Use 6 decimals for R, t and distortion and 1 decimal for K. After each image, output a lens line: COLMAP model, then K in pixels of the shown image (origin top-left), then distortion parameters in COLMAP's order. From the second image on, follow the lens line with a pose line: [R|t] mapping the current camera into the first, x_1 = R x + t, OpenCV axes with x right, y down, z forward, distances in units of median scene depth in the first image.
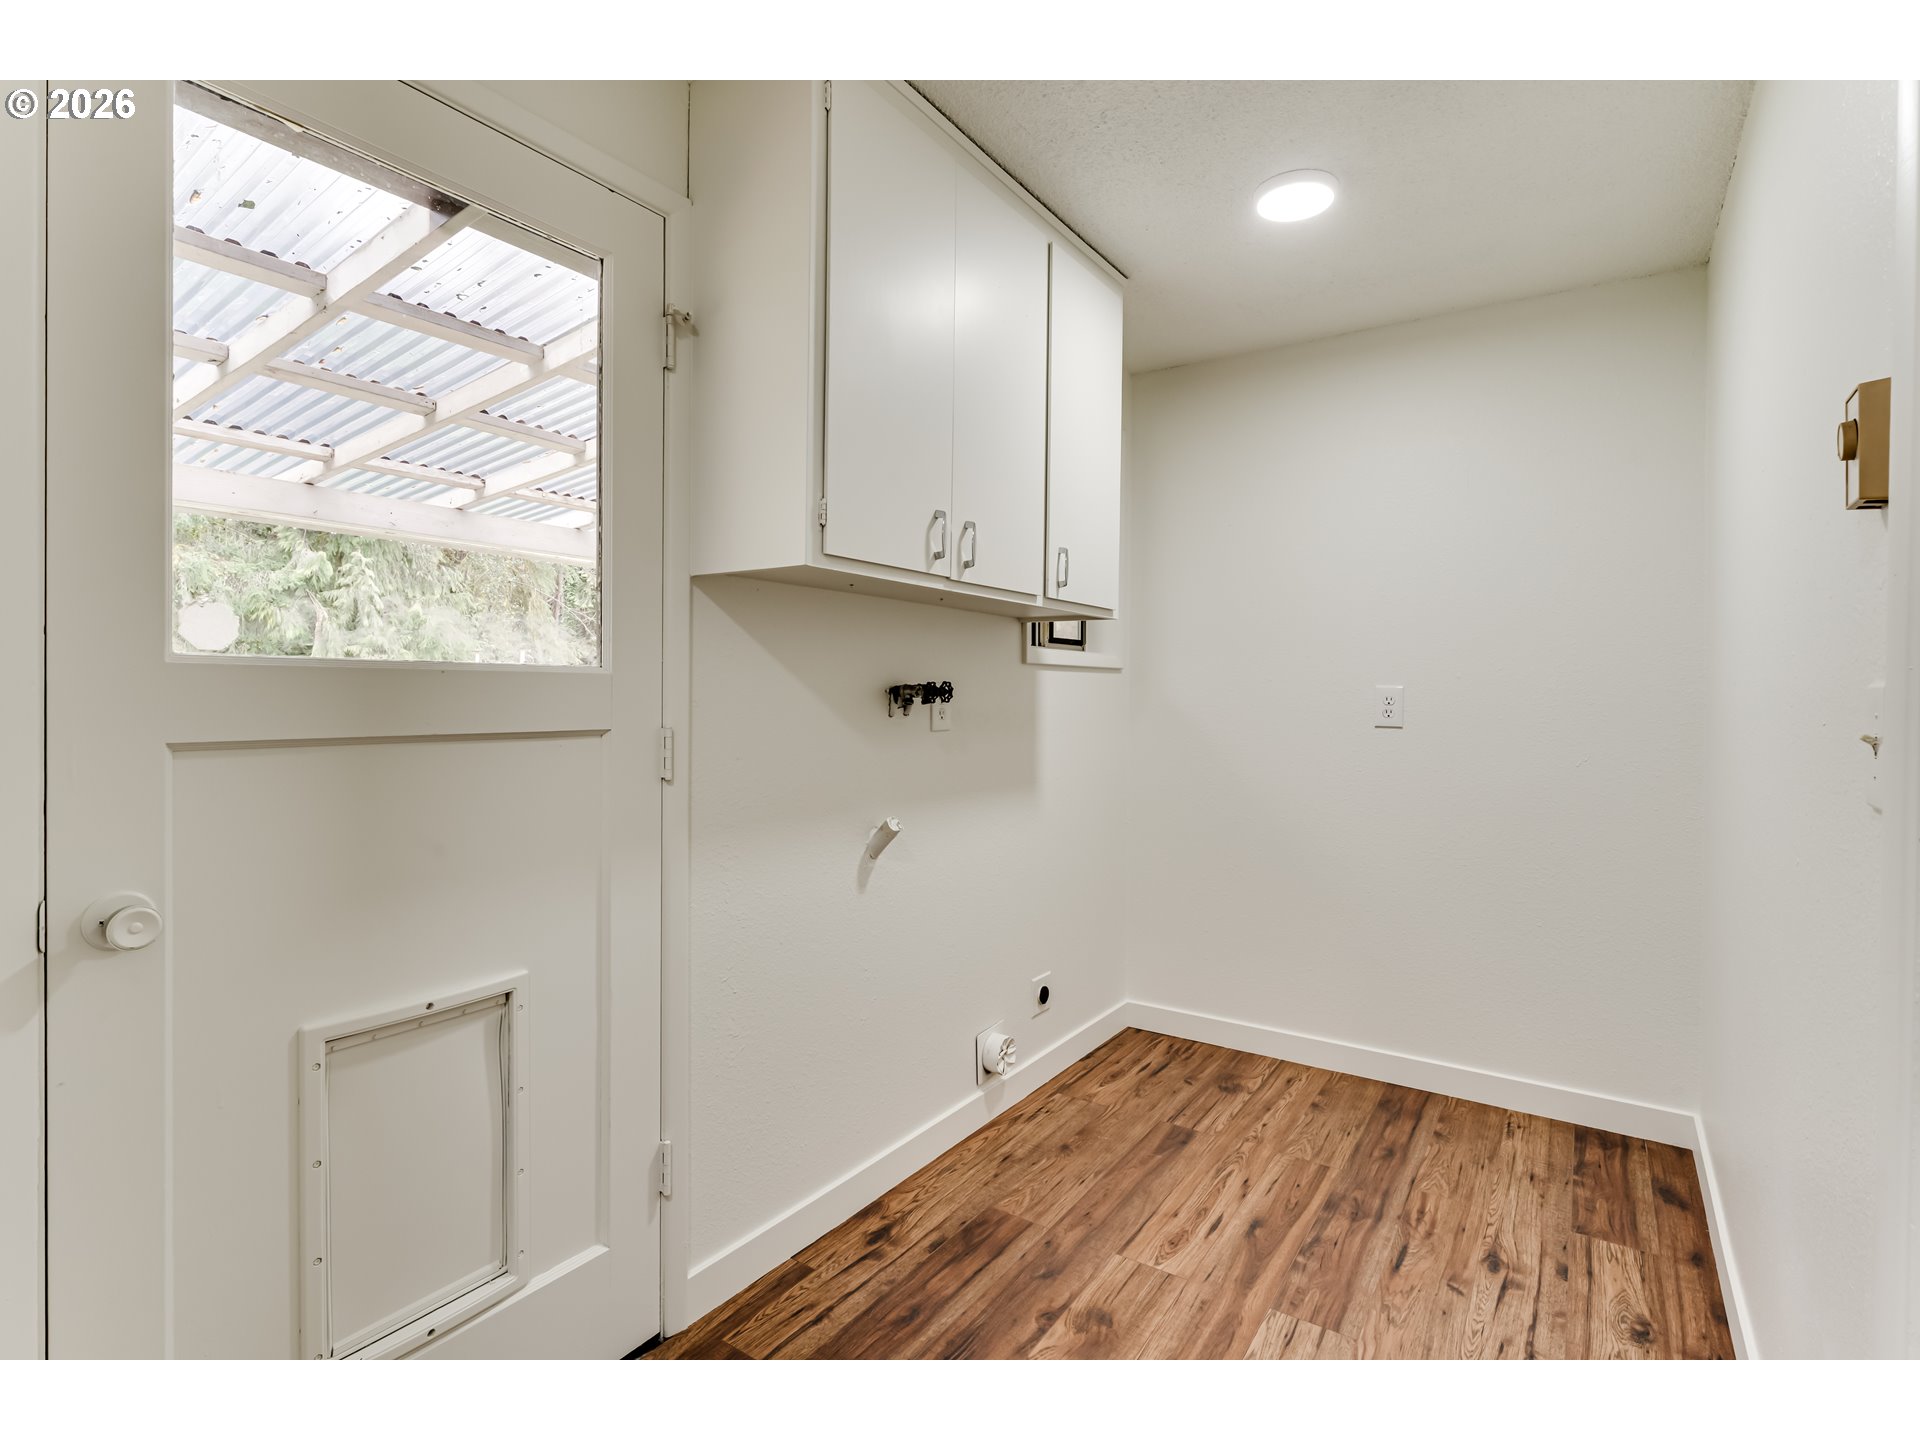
lens RADIAL K [[929.3, 0, 971.1], [0, 929.3, 706.7], [0, 0, 1]] dist [0.000196, -0.000024]
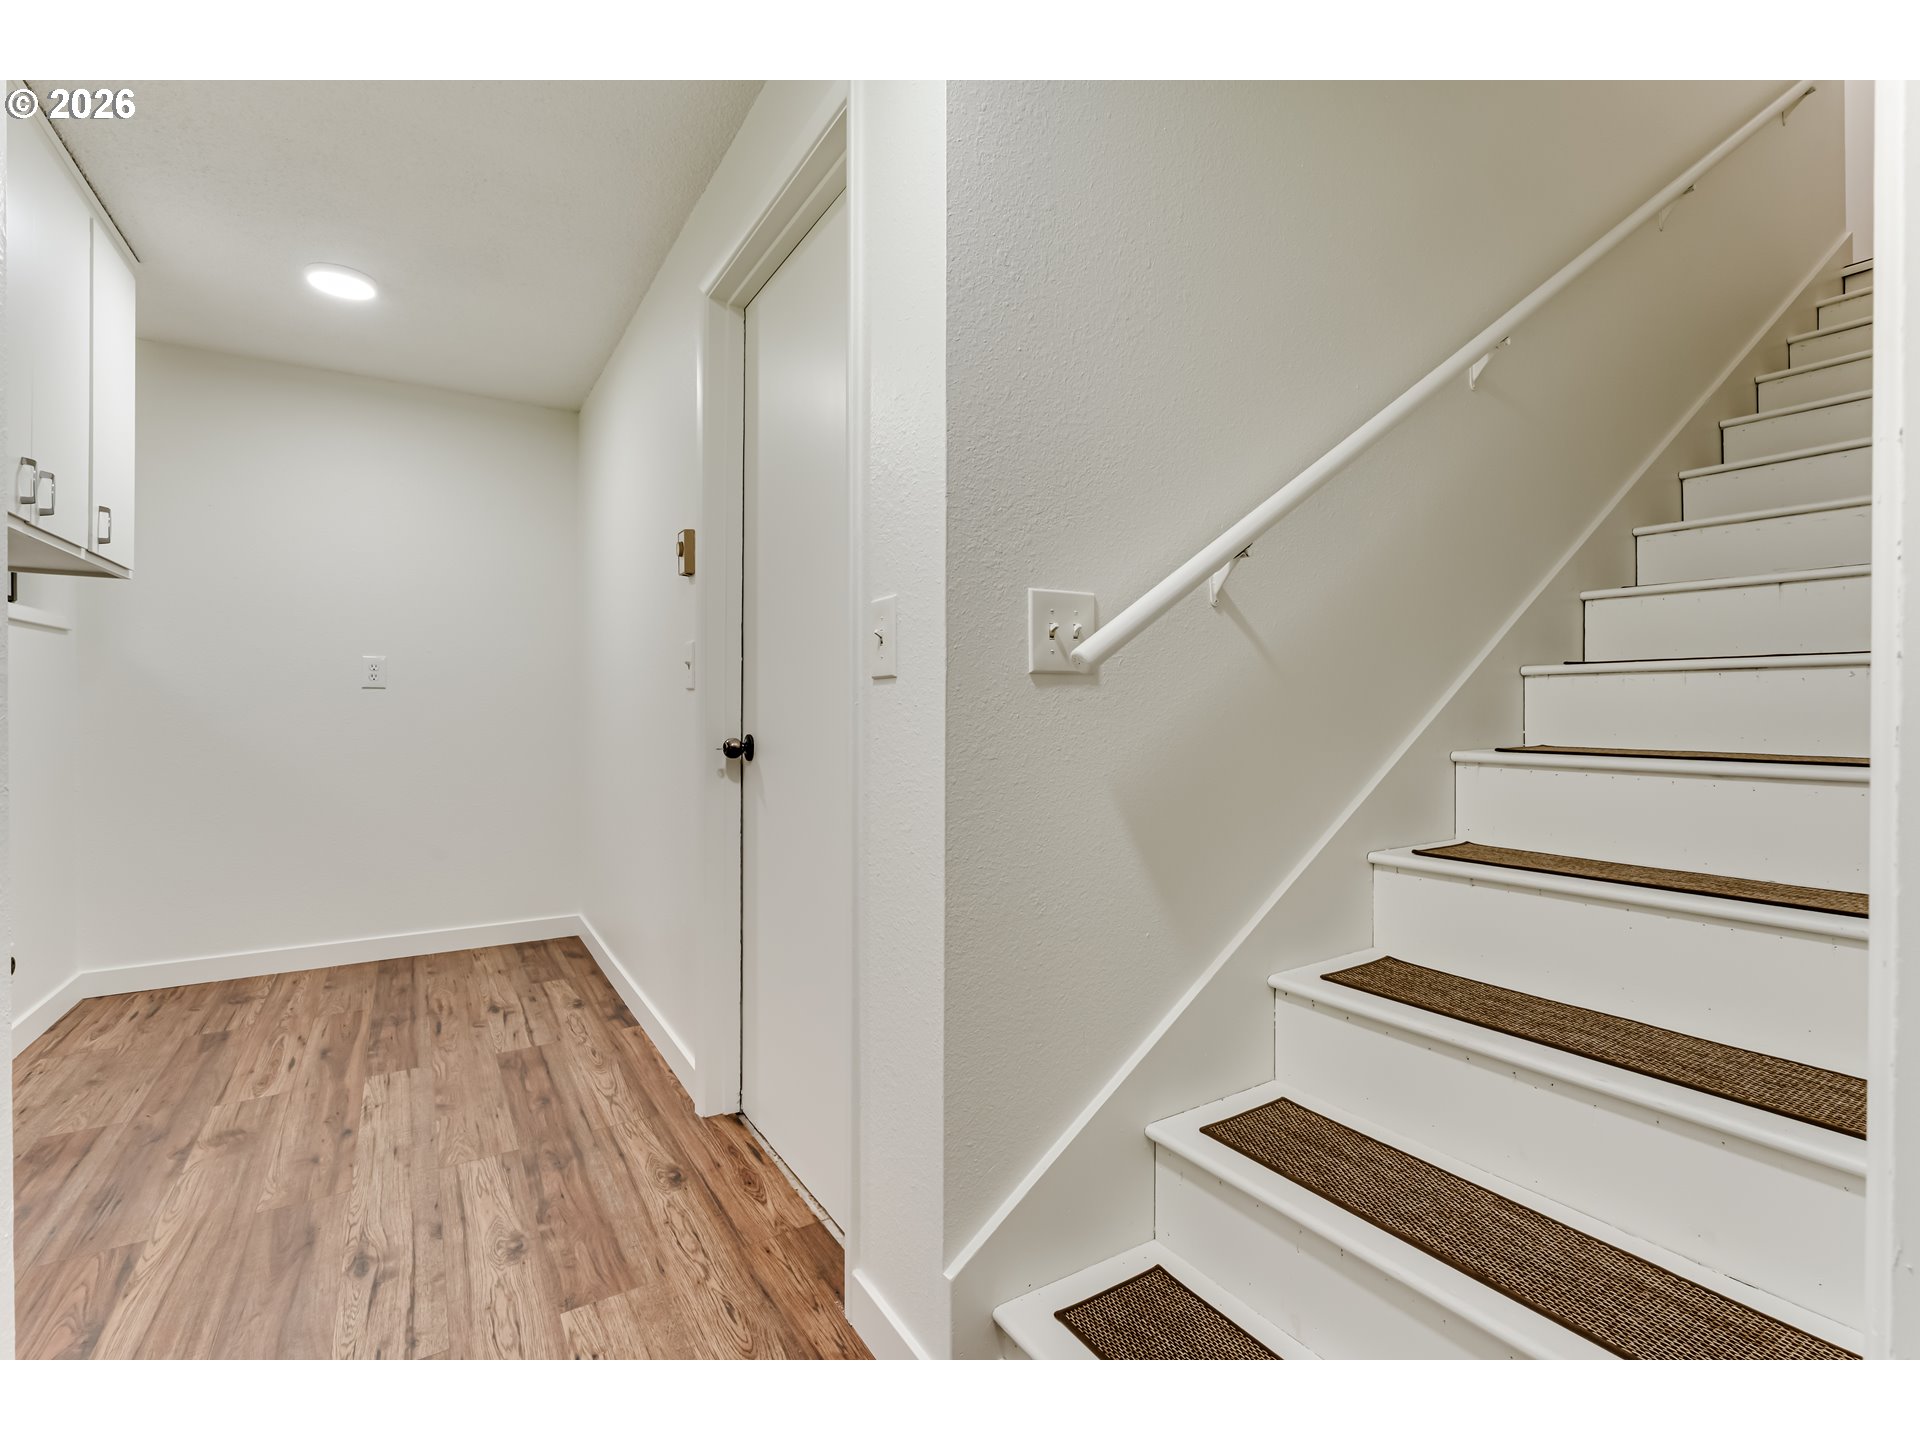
lens RADIAL K [[929.3, 0, 971.1], [0, 929.3, 706.7], [0, 0, 1]] dist [0.000196, -0.000024]
pose [[0.405950, -0.002624, 0.913892, -0.488717], [0.012586, 0.999917, -0.002719, 0.076761], [-0.913809, 0.012606, 0.405949, -0.352630]]
